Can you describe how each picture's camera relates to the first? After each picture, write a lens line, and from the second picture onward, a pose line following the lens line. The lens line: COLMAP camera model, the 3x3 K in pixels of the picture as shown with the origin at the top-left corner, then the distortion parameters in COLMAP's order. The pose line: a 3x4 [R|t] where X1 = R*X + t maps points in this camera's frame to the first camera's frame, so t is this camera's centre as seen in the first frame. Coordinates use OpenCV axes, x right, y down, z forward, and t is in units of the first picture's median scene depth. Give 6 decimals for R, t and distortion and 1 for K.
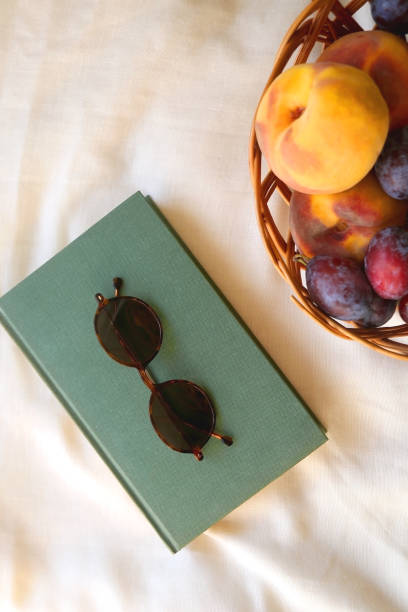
lens RADIAL K [[858.4, 0, 197.2], [0, 858.4, 319.5], [0, 0, 1]] dist [0.027975, 0.000000]
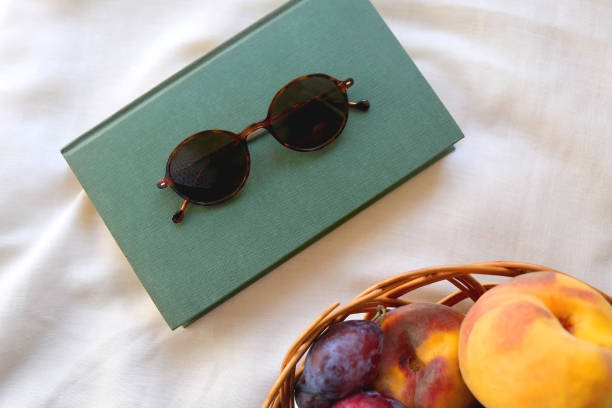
lens RADIAL K [[811.1, 0, 307.3], [0, 811.1, 197.9], [0, 0, 1]] dist [-0.075411, 0.000000]
pose [[-0.063524, 0.997964, -0.005658, 0.014108], [-0.997938, -0.063468, 0.009543, 0.001544], [0.009165, 0.006252, 0.999938, 0.198006]]
